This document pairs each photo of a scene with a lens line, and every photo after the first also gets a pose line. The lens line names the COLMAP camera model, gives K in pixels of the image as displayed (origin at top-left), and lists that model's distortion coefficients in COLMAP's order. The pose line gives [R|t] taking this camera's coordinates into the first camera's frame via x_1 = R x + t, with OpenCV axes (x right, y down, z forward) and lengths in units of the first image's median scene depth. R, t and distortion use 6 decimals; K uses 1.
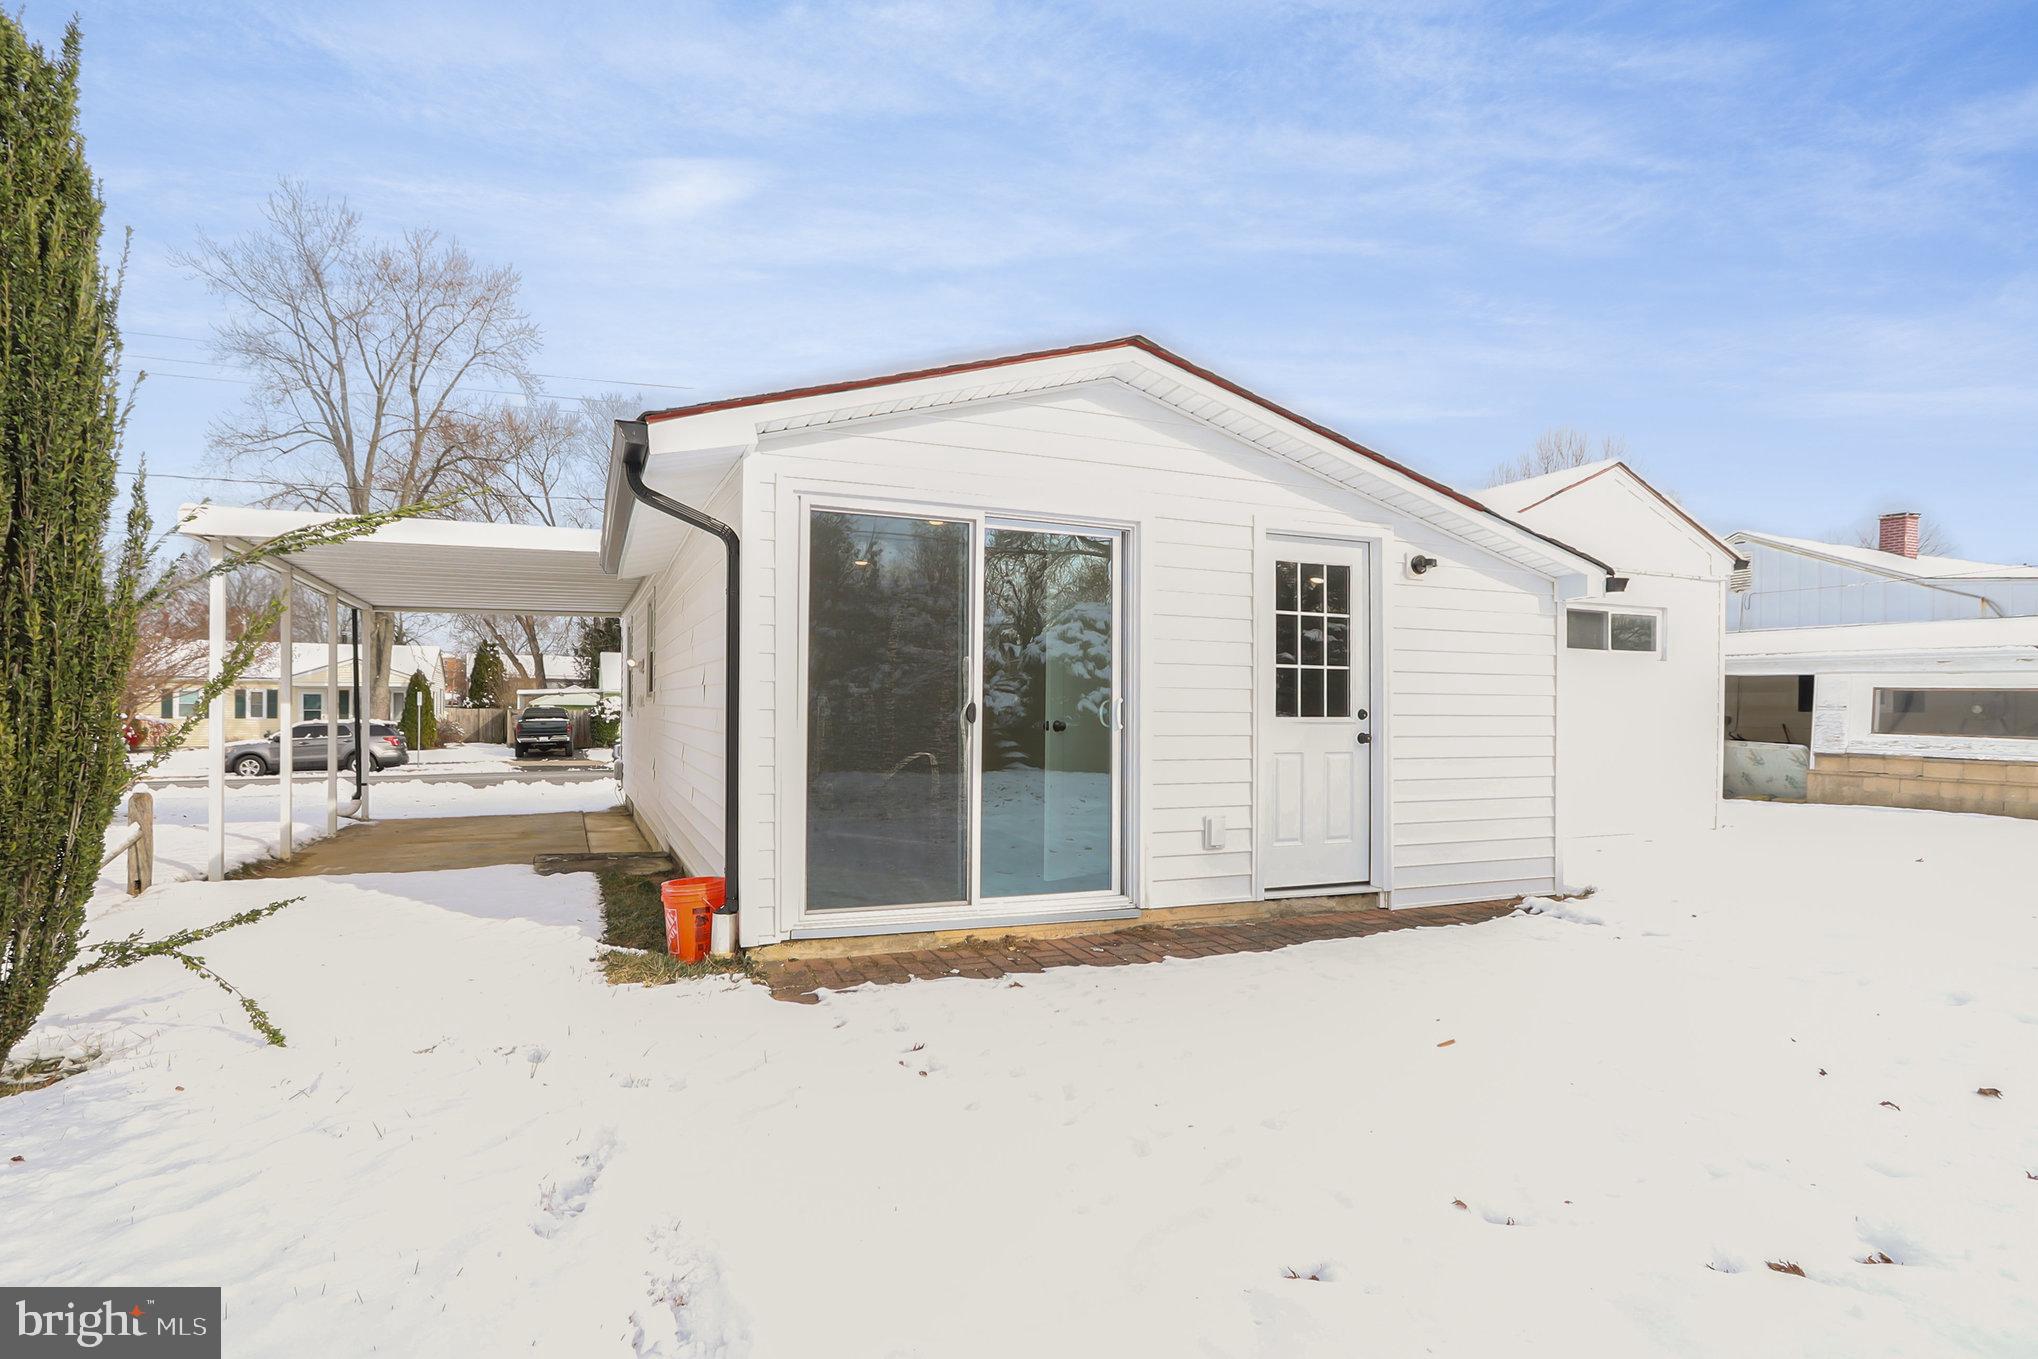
lens RADIAL K [[1022.9, 0, 1019.0], [0, 1022.9, 679.5], [0, 0, 1]] dist [0.001159, -0.000345]
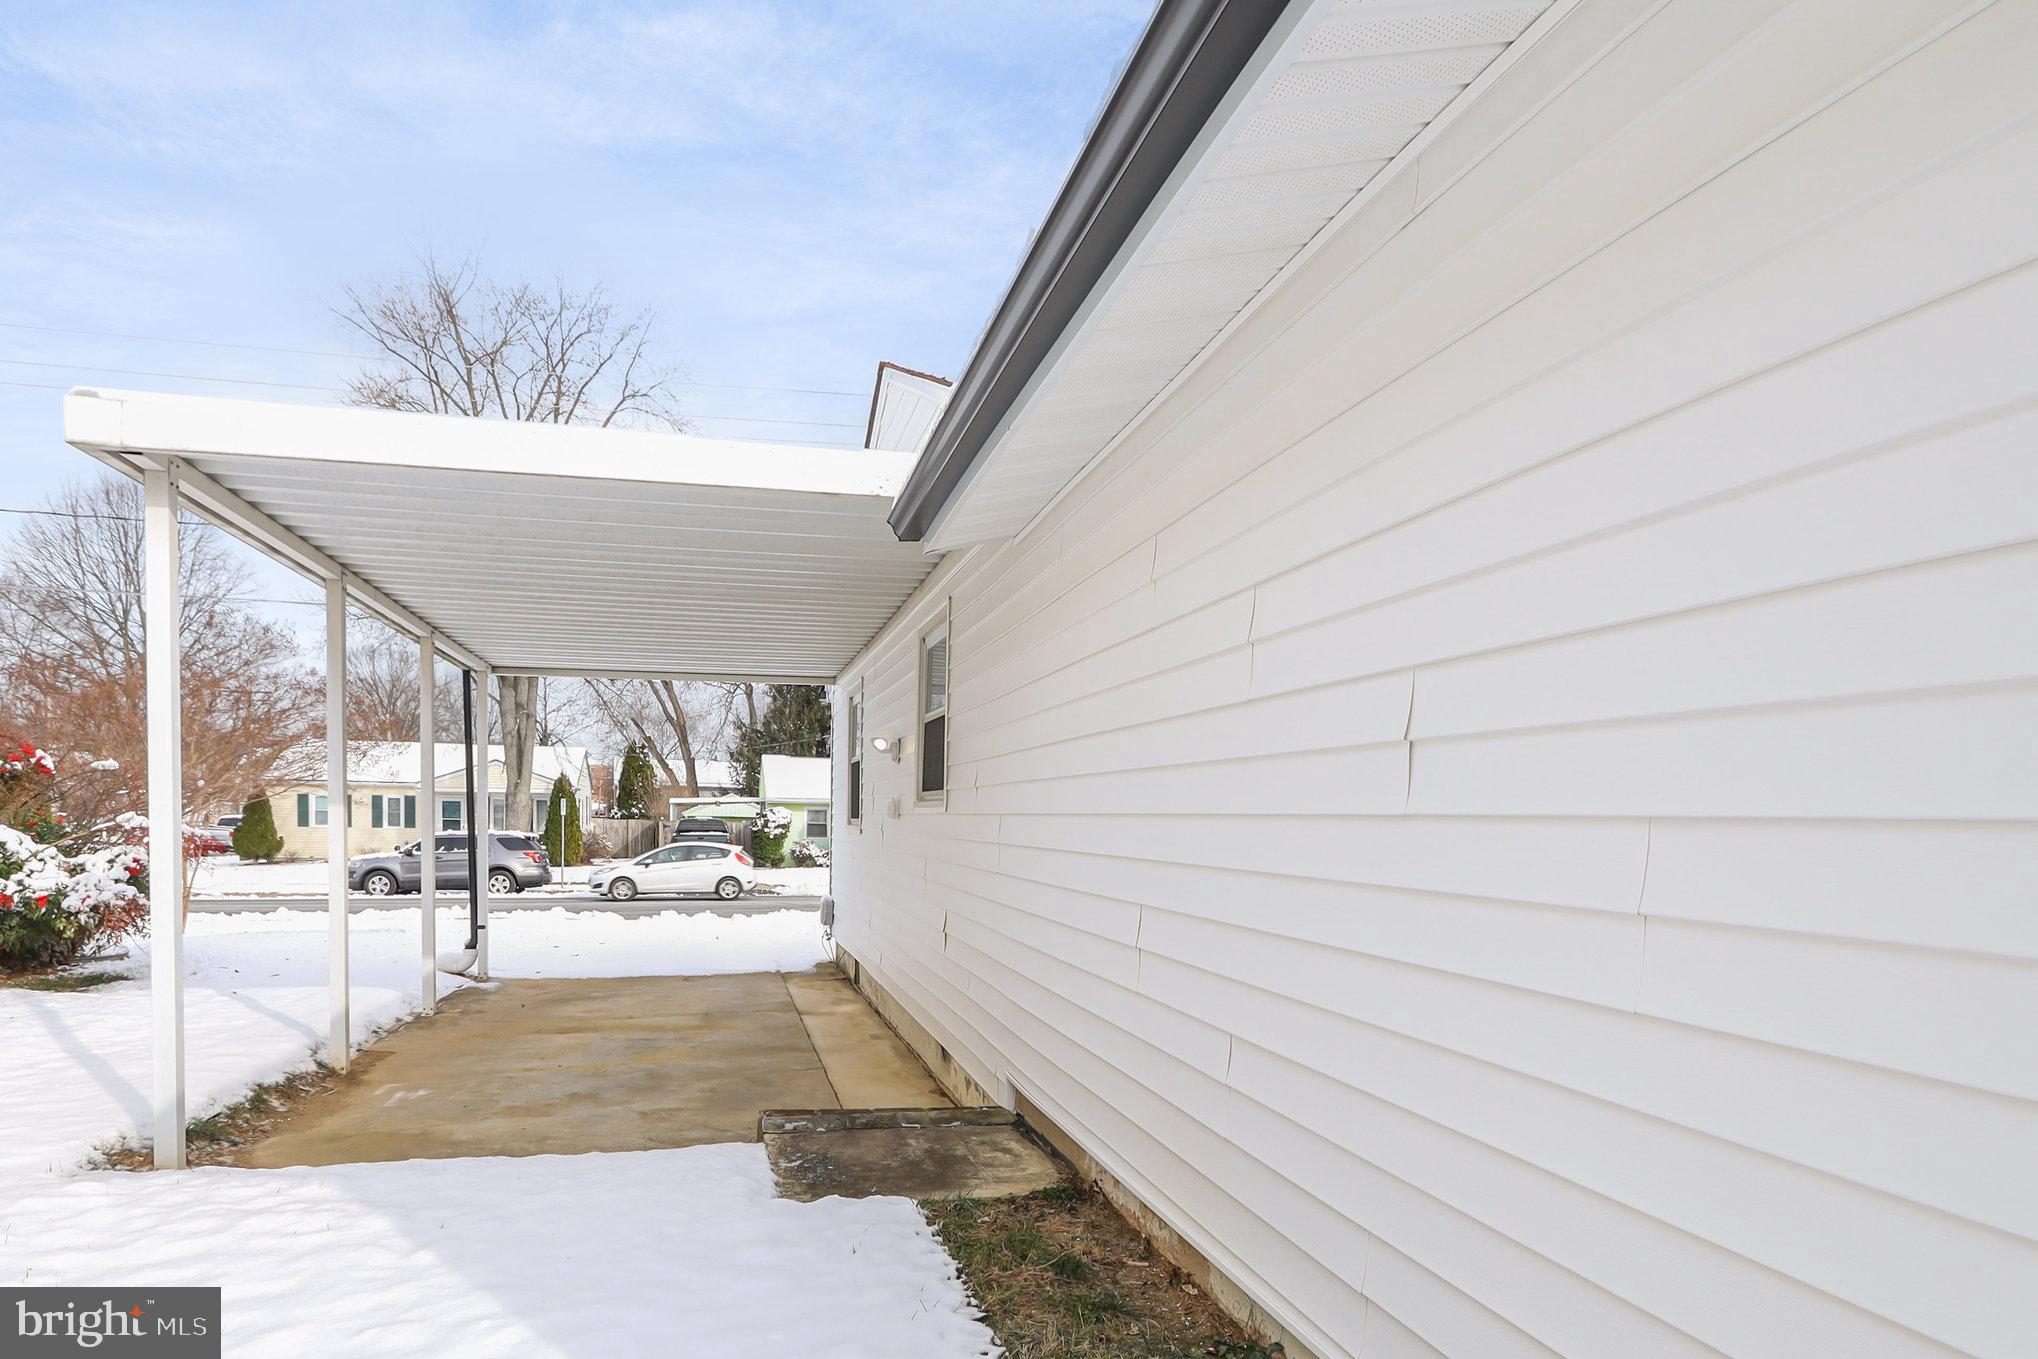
lens RADIAL K [[1157.1, 0, 1018.1], [0, 1157.1, 828.5], [0, 0, 1]] dist [-0.001755, -0.000140]
pose [[0.987479, 0.012109, -0.157283, -0.057837], [-0.007263, 0.999482, 0.031345, 0.003542], [0.157581, -0.029810, 0.987056, 0.103525]]
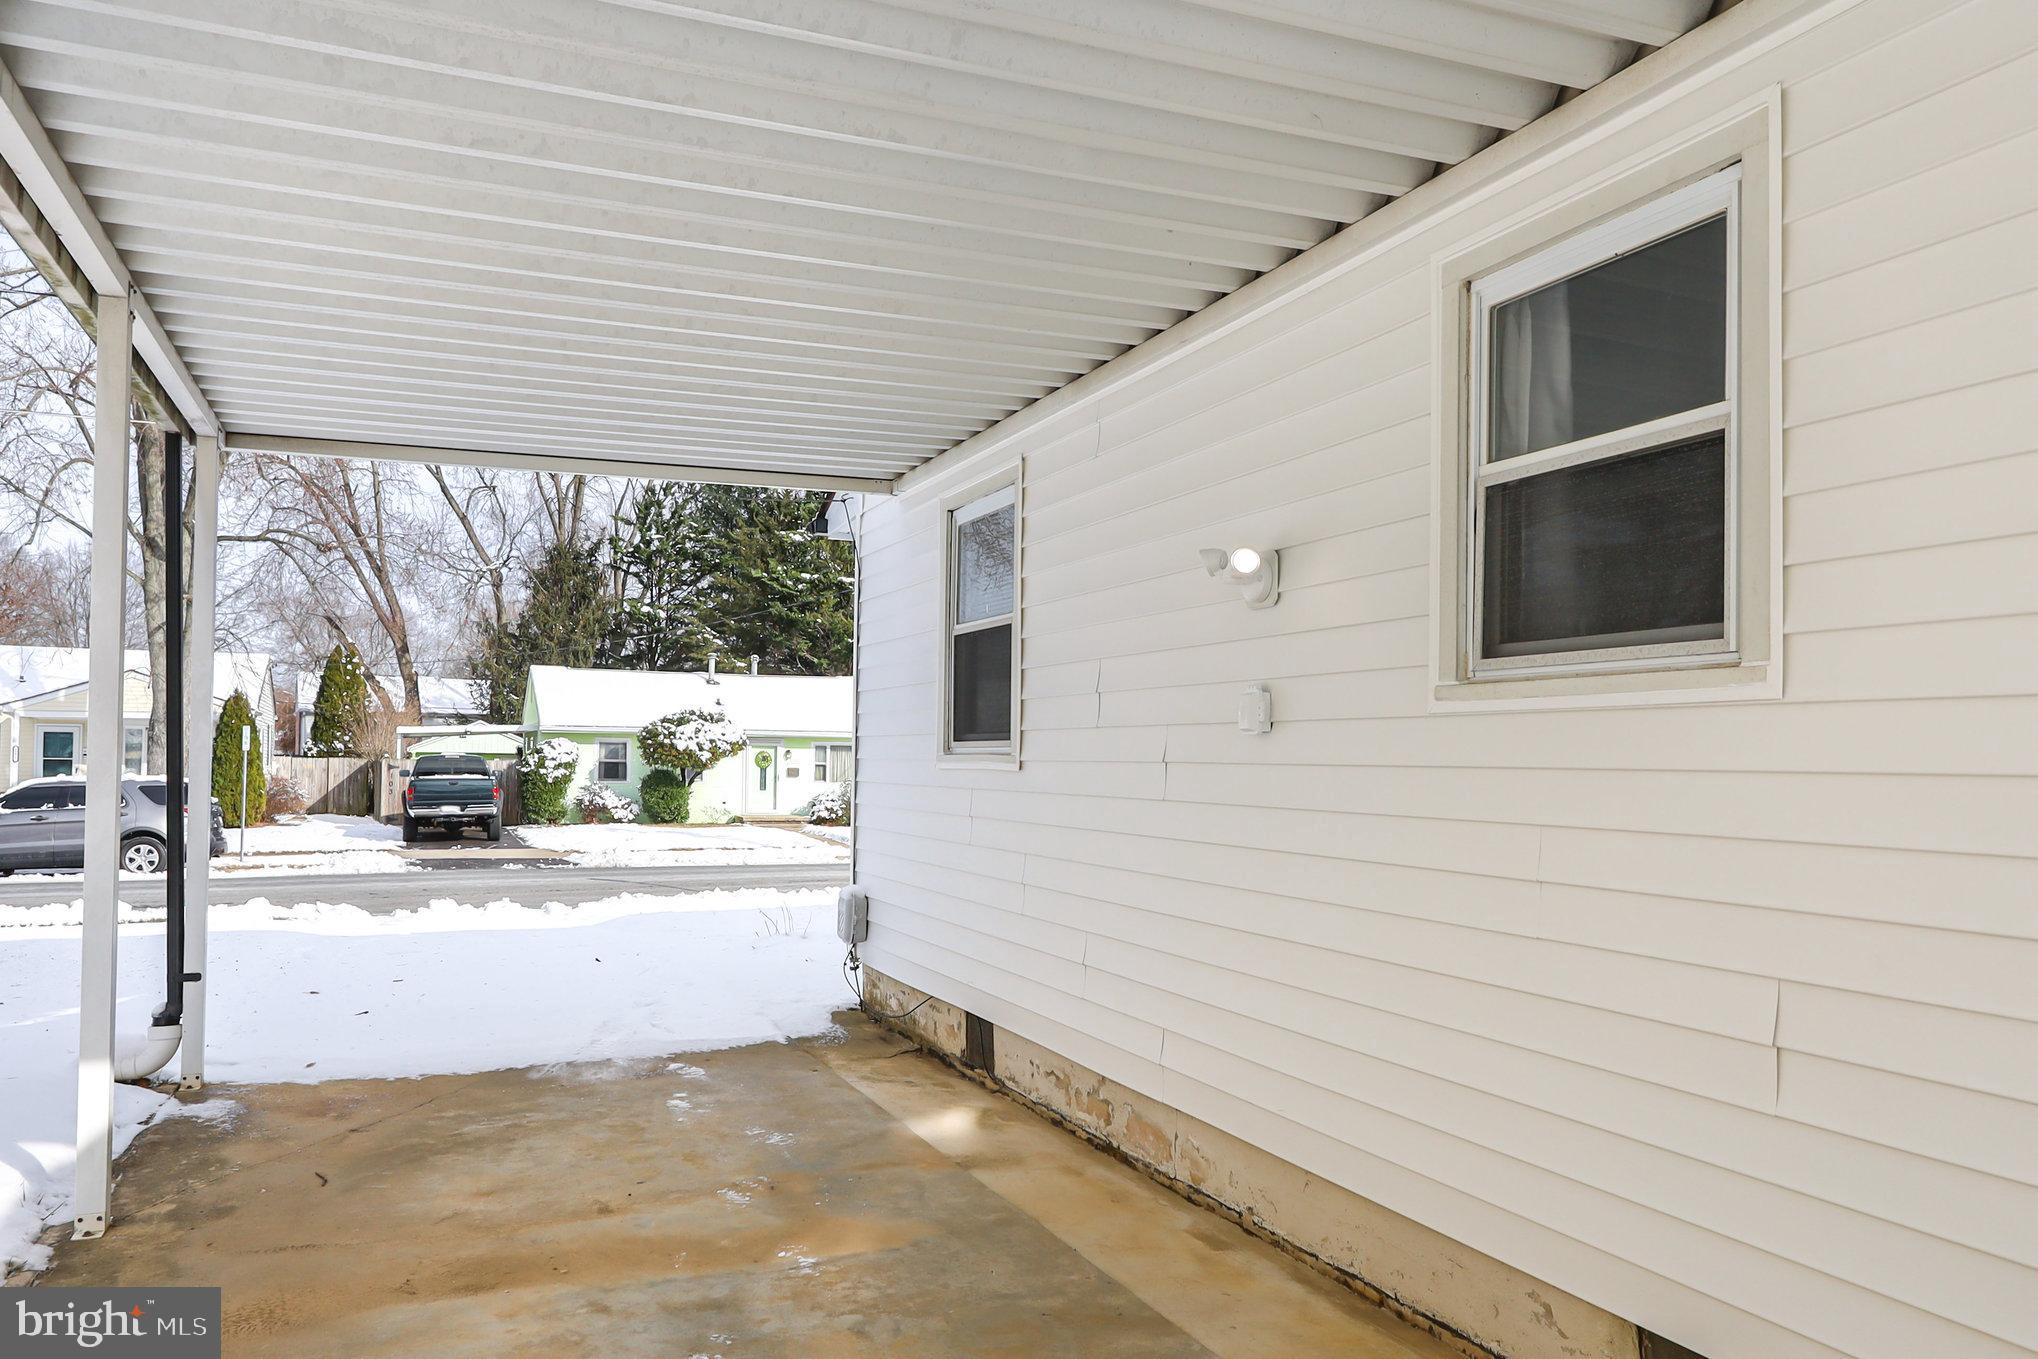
lens RADIAL K [[1439.8, 0, 1019.0], [0, 1439.8, 679.5], [0, 0, 1]] dist [-0.006175, -0.002712]
pose [[0.999850, 0.002918, -0.017076, -0.129582], [-0.003430, 0.999543, -0.030036, 0.007642], [0.016981, 0.030090, 0.999403, 0.191673]]
